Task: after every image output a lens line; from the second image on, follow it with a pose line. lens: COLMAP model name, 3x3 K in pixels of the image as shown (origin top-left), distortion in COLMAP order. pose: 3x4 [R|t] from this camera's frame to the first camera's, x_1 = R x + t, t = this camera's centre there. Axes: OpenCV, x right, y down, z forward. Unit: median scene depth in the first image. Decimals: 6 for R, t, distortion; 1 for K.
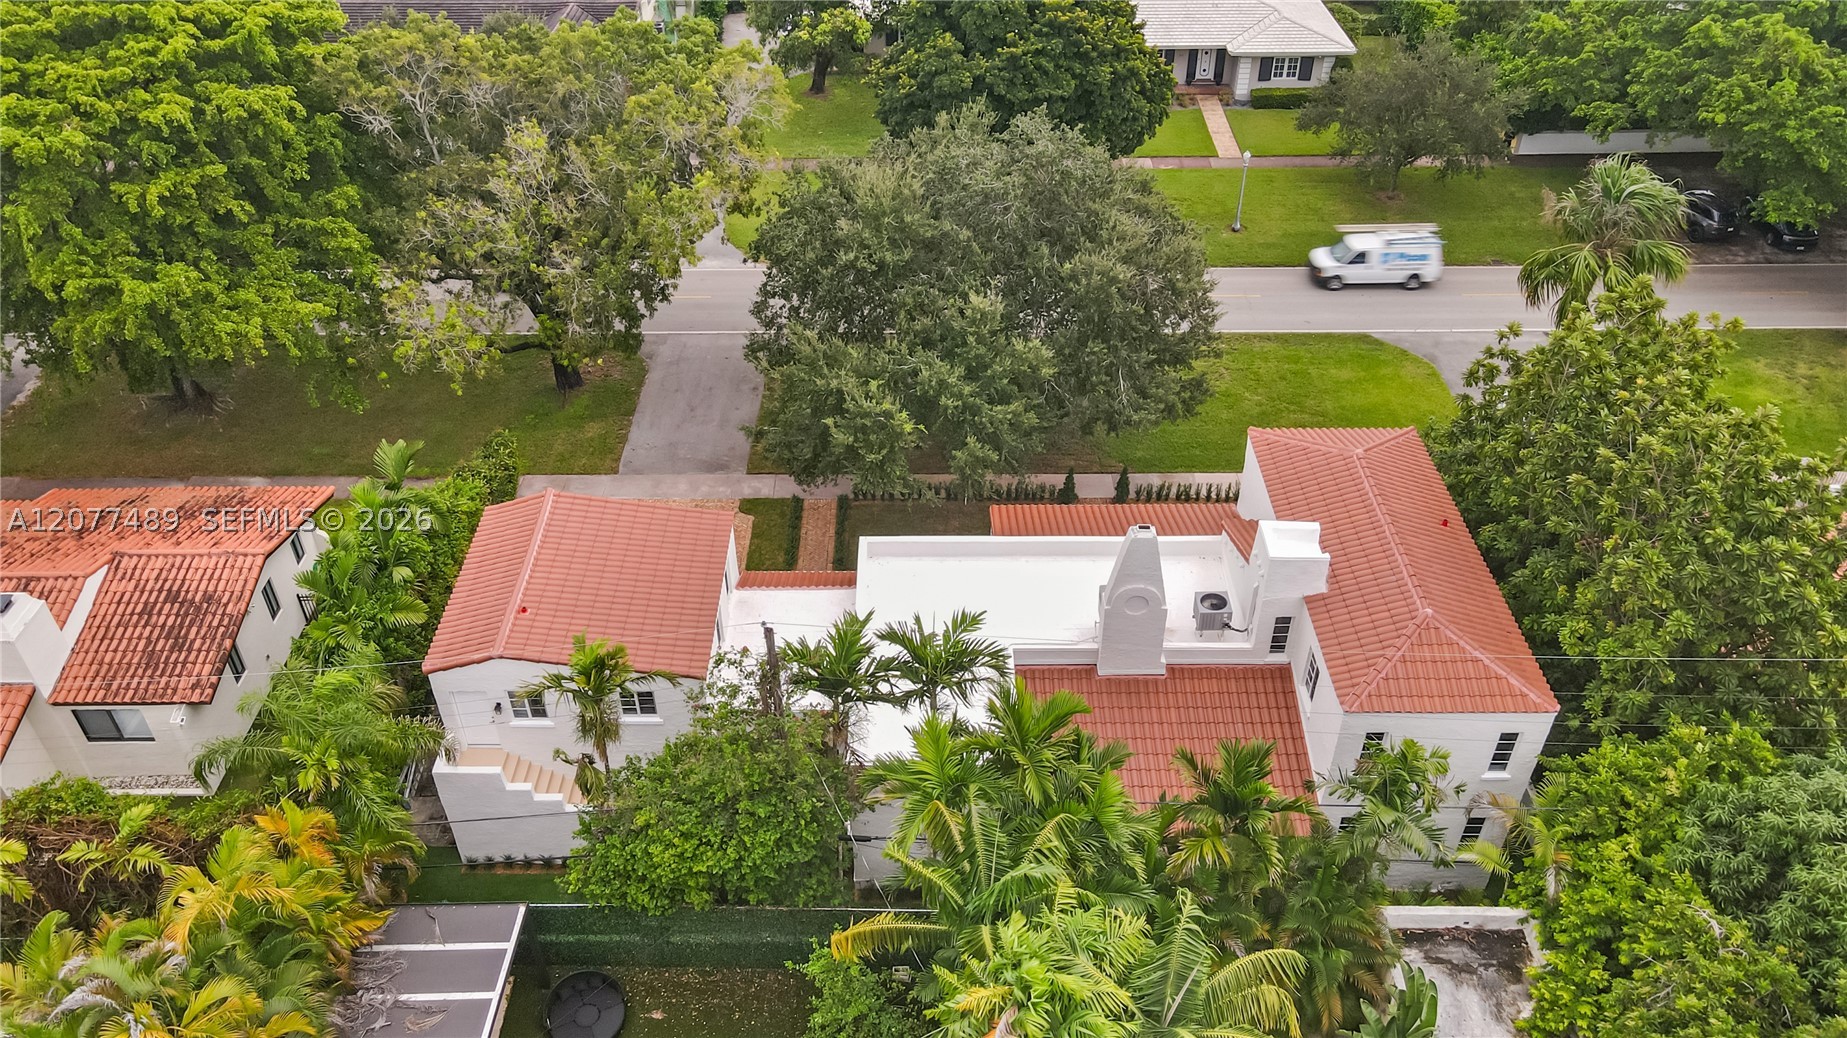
lens RADIAL K [[1337.0, 0, 923.5], [0, 1337.0, 519.0], [0, 0, 1]] dist [-0.000633, -0.000292]
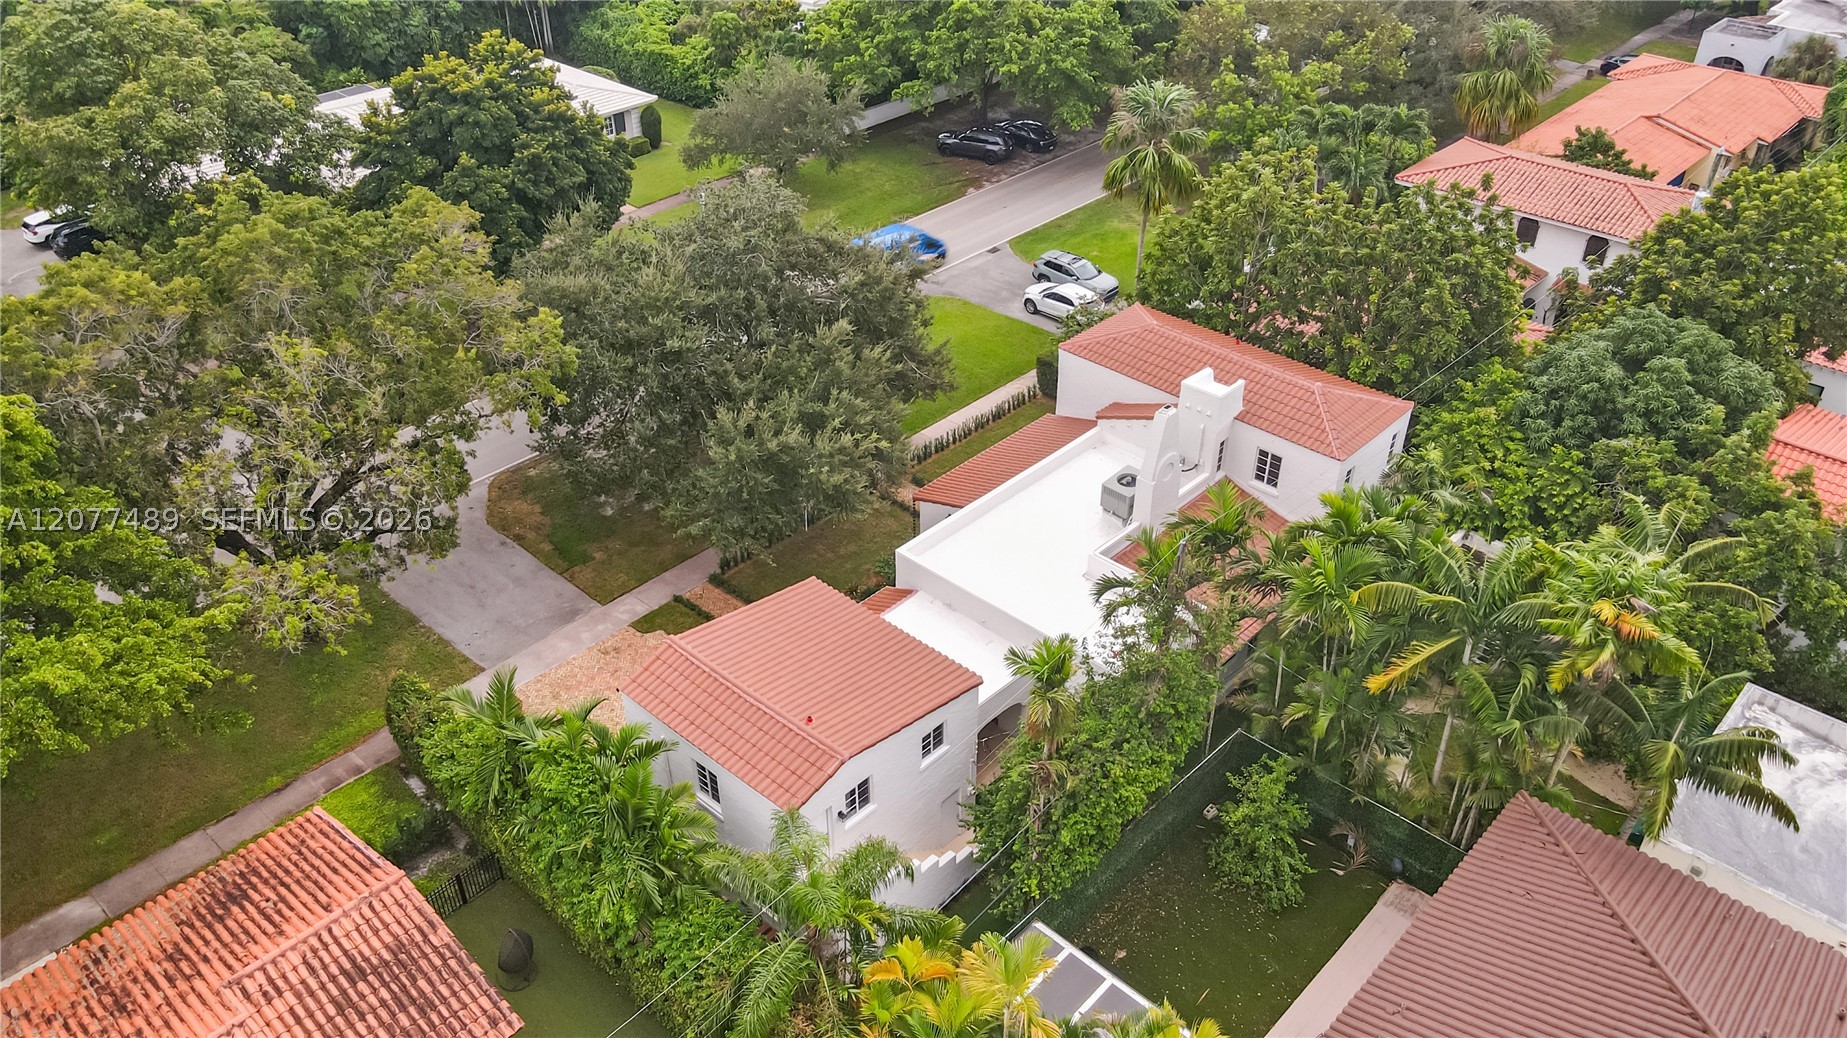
lens RADIAL K [[1337.0, 0, 923.5], [0, 1337.0, 519.0], [0, 0, 1]] dist [-0.000633, -0.000292]
pose [[0.694878, -0.415652, 0.586837, -0.680193], [0.448360, 0.888425, 0.098358, -0.109064], [-0.562243, 0.194767, 0.803709, 0.117097]]
